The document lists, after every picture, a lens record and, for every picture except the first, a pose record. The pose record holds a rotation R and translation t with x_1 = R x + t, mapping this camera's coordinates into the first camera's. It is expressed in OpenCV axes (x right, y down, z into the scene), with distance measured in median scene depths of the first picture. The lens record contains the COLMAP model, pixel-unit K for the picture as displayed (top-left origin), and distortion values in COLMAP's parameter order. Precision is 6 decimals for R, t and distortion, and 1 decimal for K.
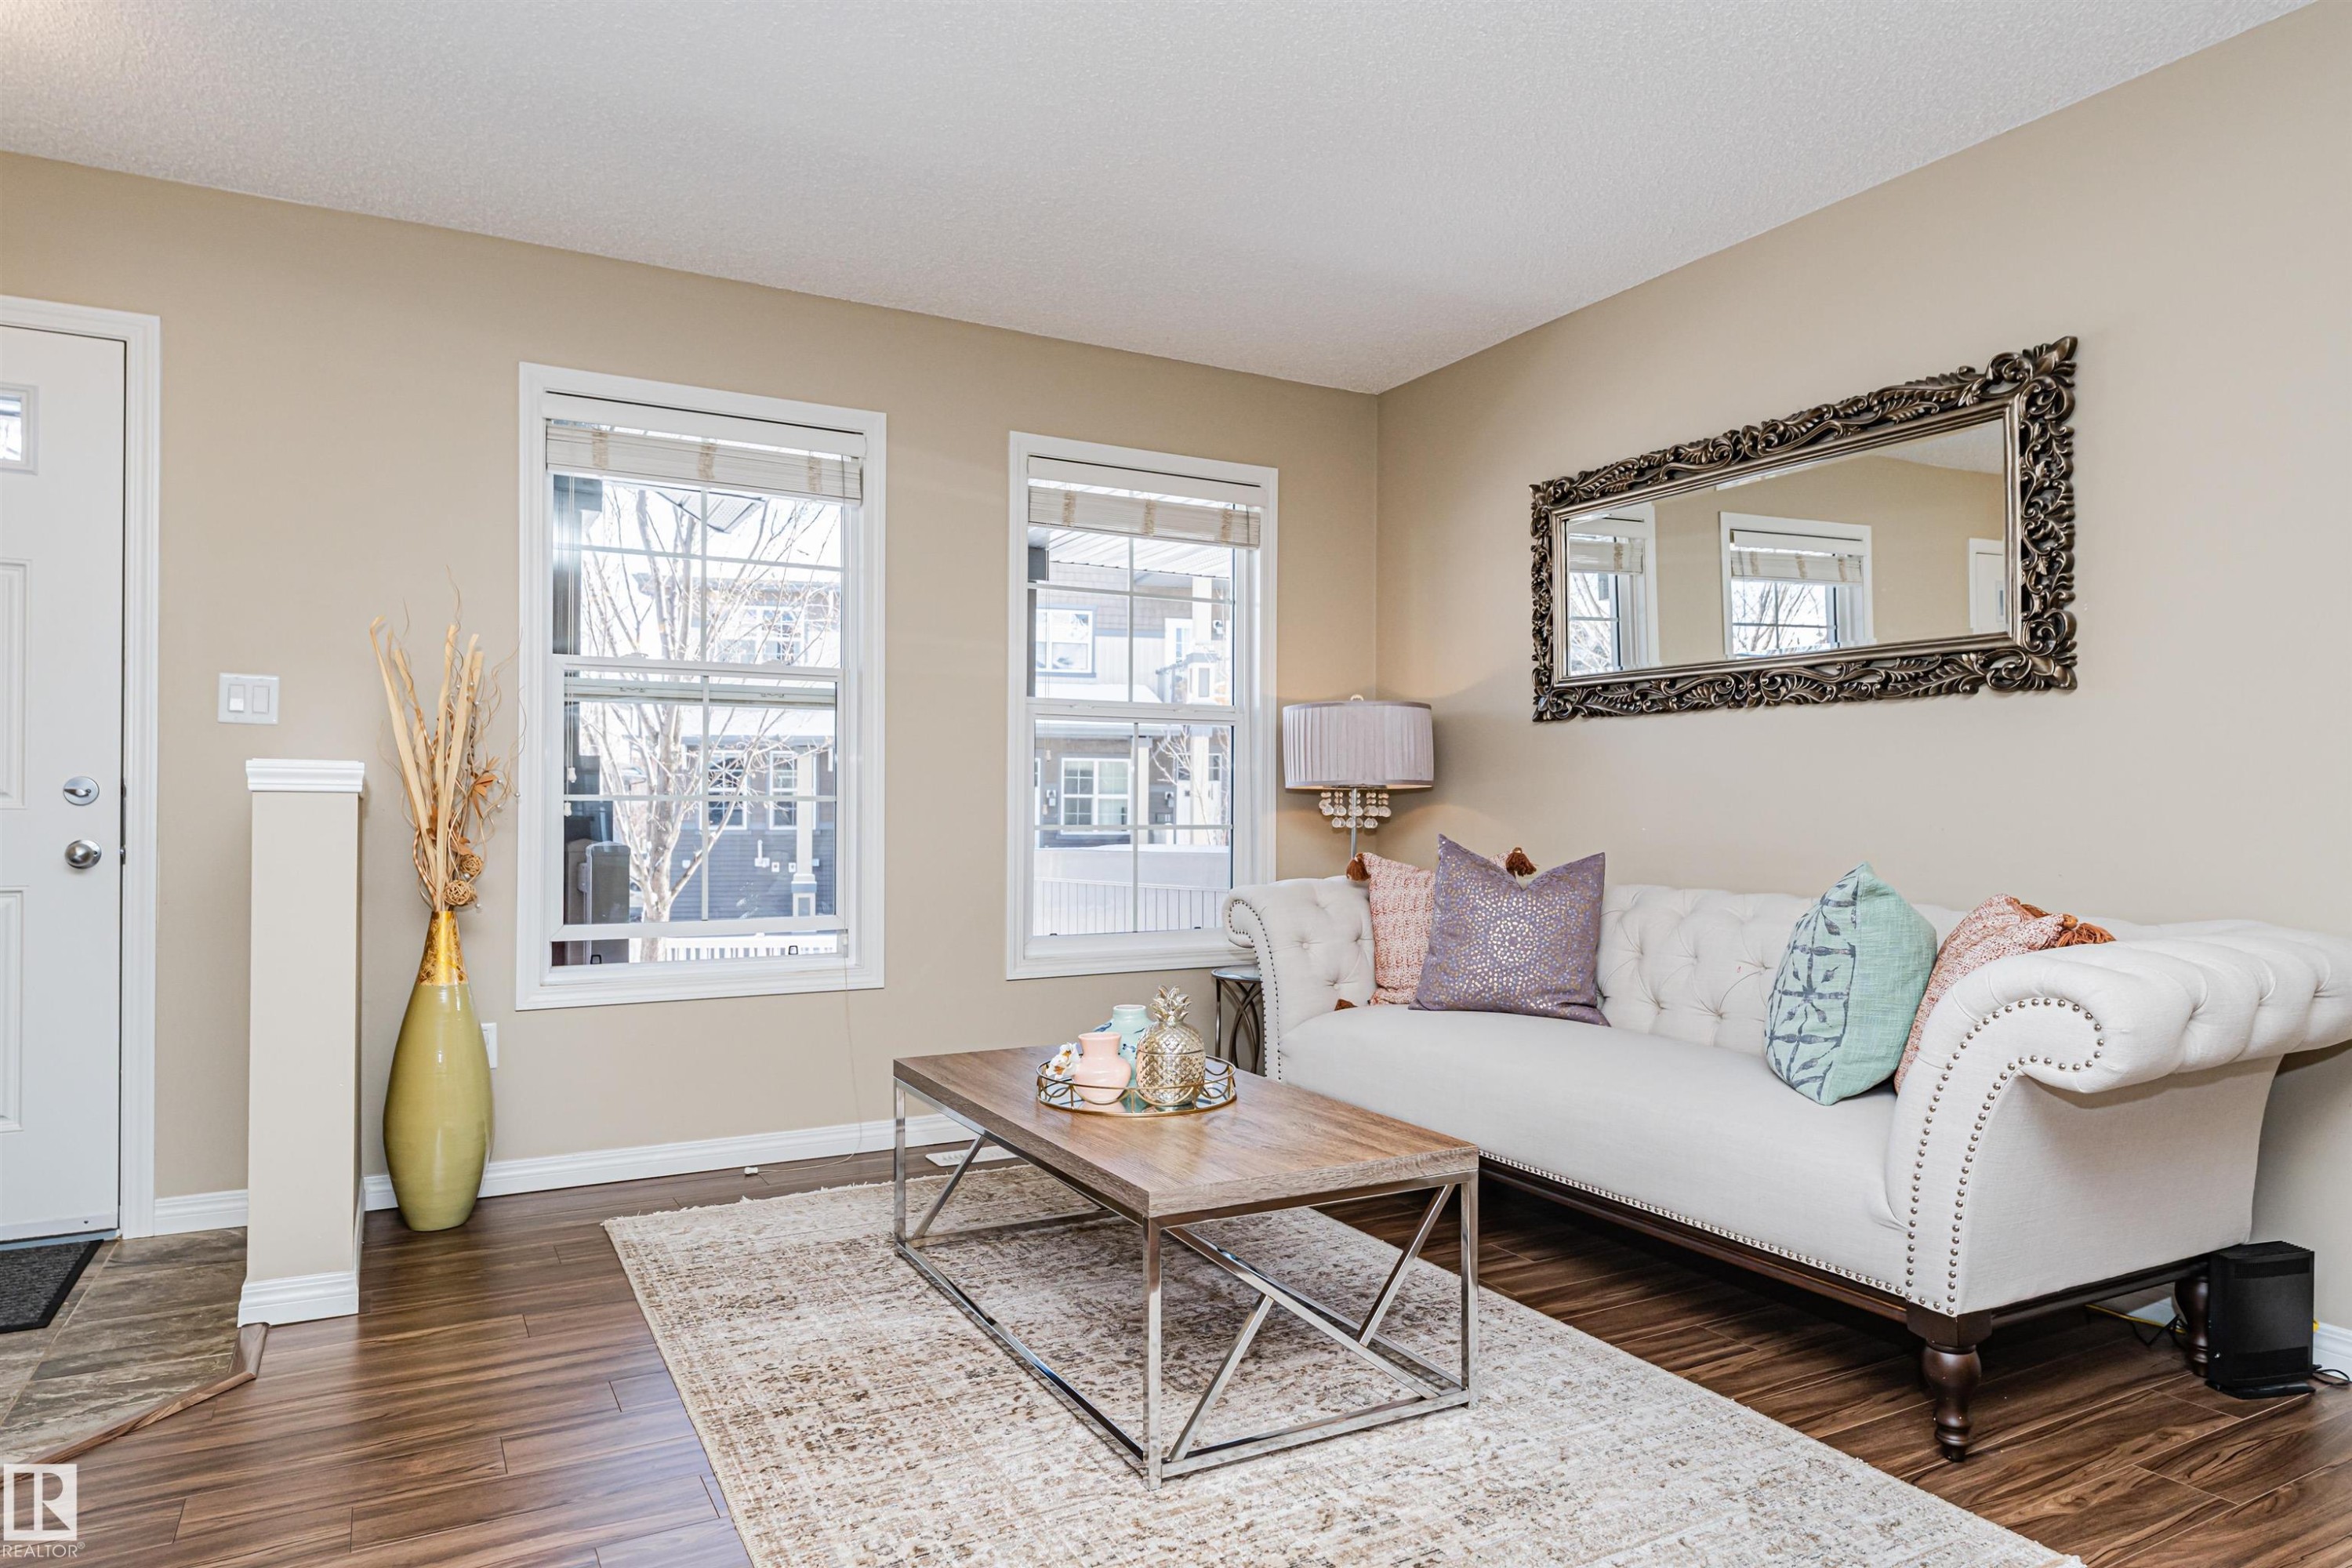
lens RADIAL K [[1358.1, 0, 1181.9], [0, 1358.1, 782.7], [0, 0, 1]] dist [0.001413, -0.000804]
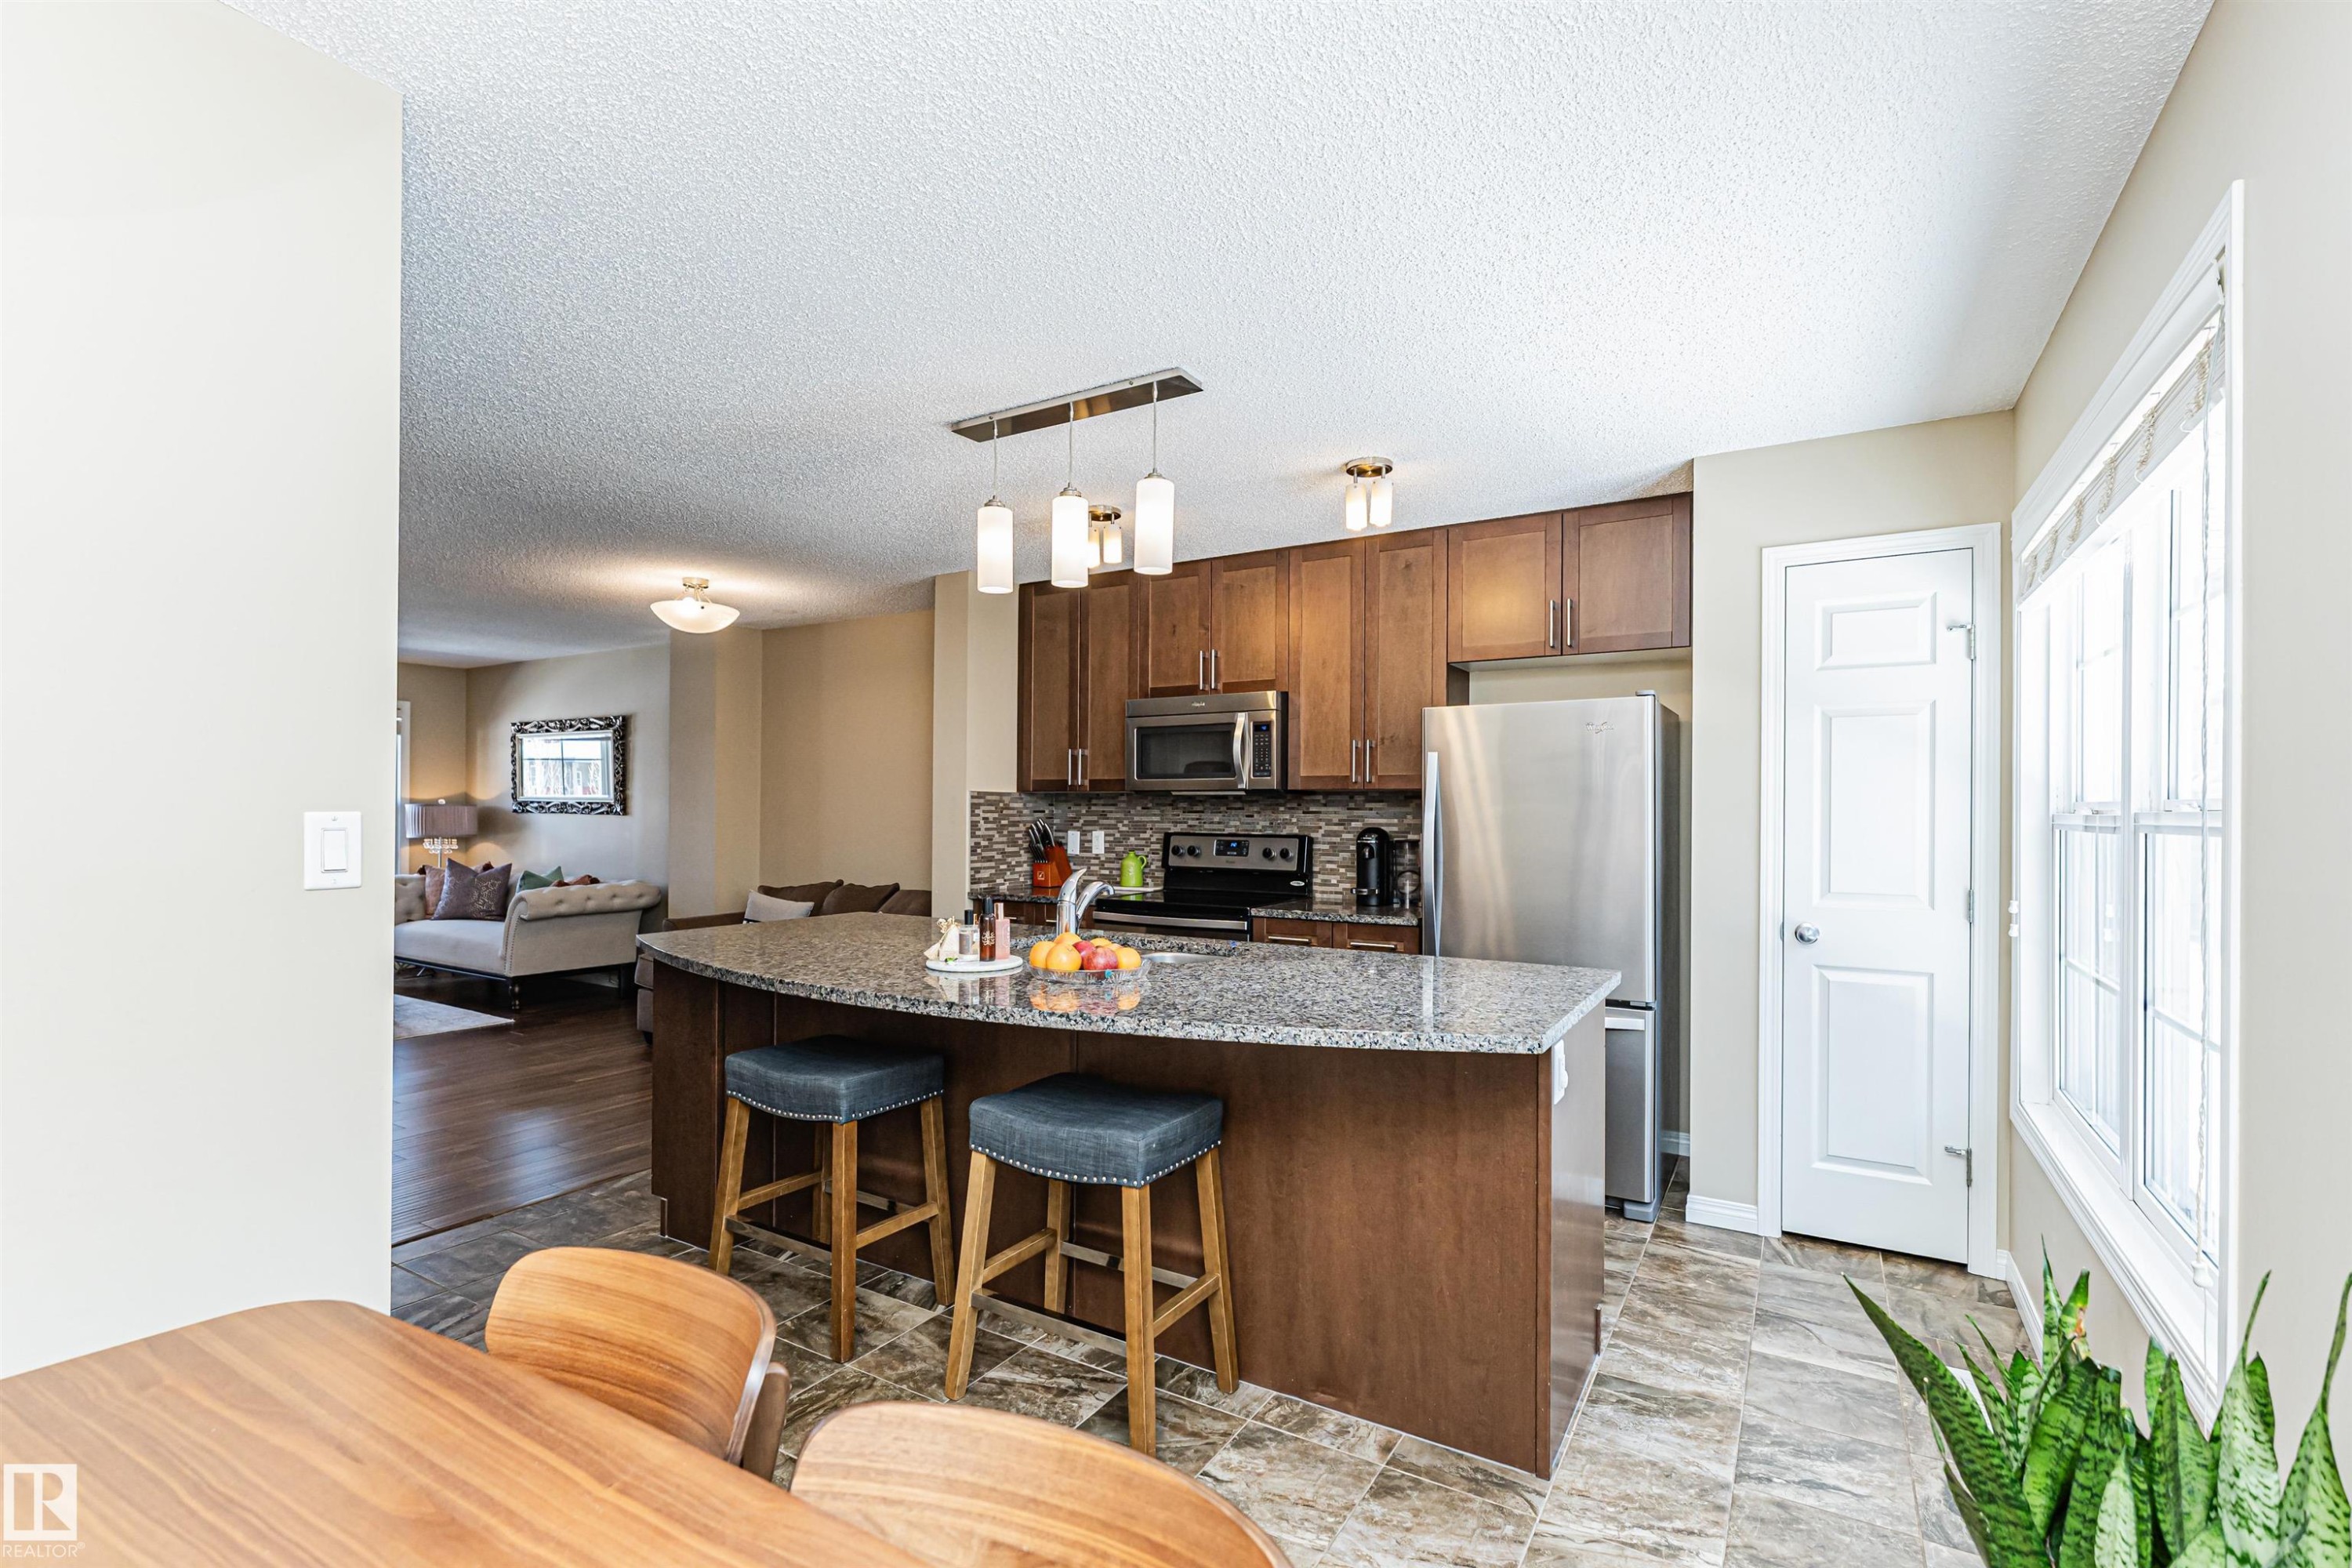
lens RADIAL K [[1051.4, 0, 1183.5], [0, 1051.4, 804.4], [0, 0, 1]] dist [0.003548, 0.000413]
pose [[0.873559, 0.002954, 0.486709, 0.494060], [-0.010687, 0.999857, 0.013113, -0.125771], [-0.486601, -0.016656, 0.873466, -1.780310]]
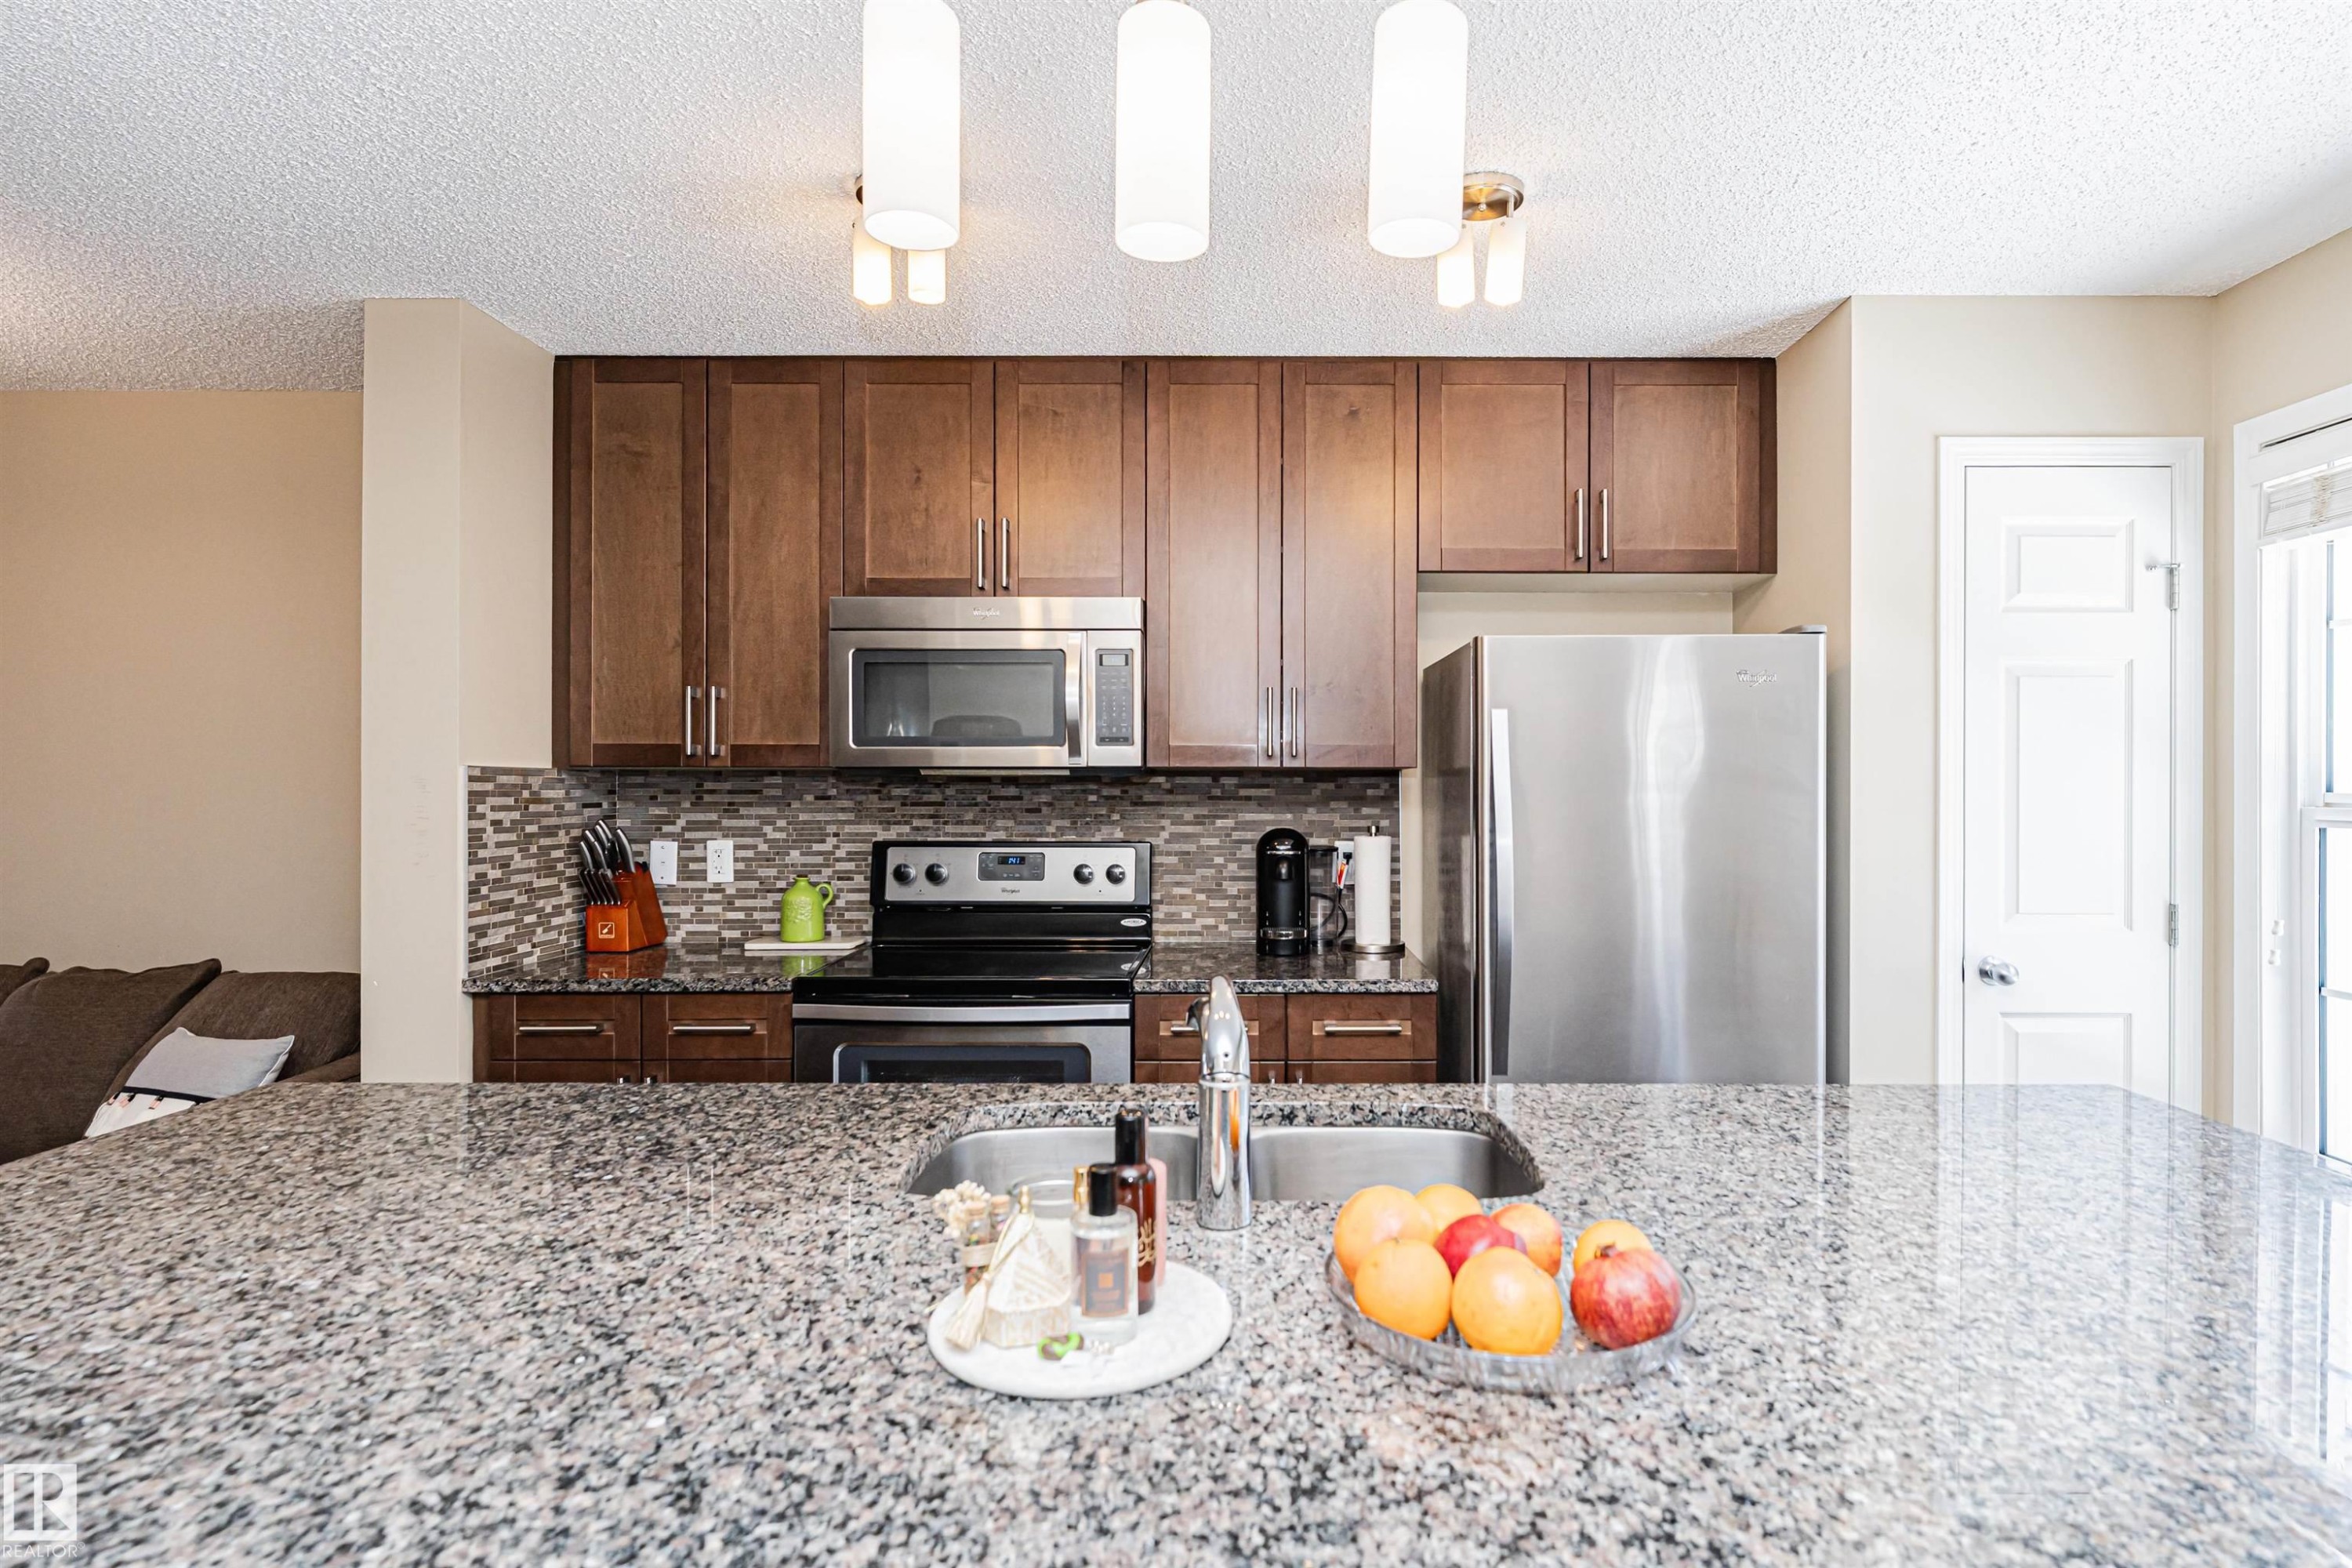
lens RADIAL K [[1192.1, 0, 1233.0], [0, 1192.1, 783.8], [0, 0, 1]] dist [0.000525, -0.000356]
pose [[0.494062, -0.000069, 0.869427, 0.514367], [-0.015481, 0.999841, 0.008877, -0.124852], [-0.869289, -0.017845, 0.493982, -1.158966]]
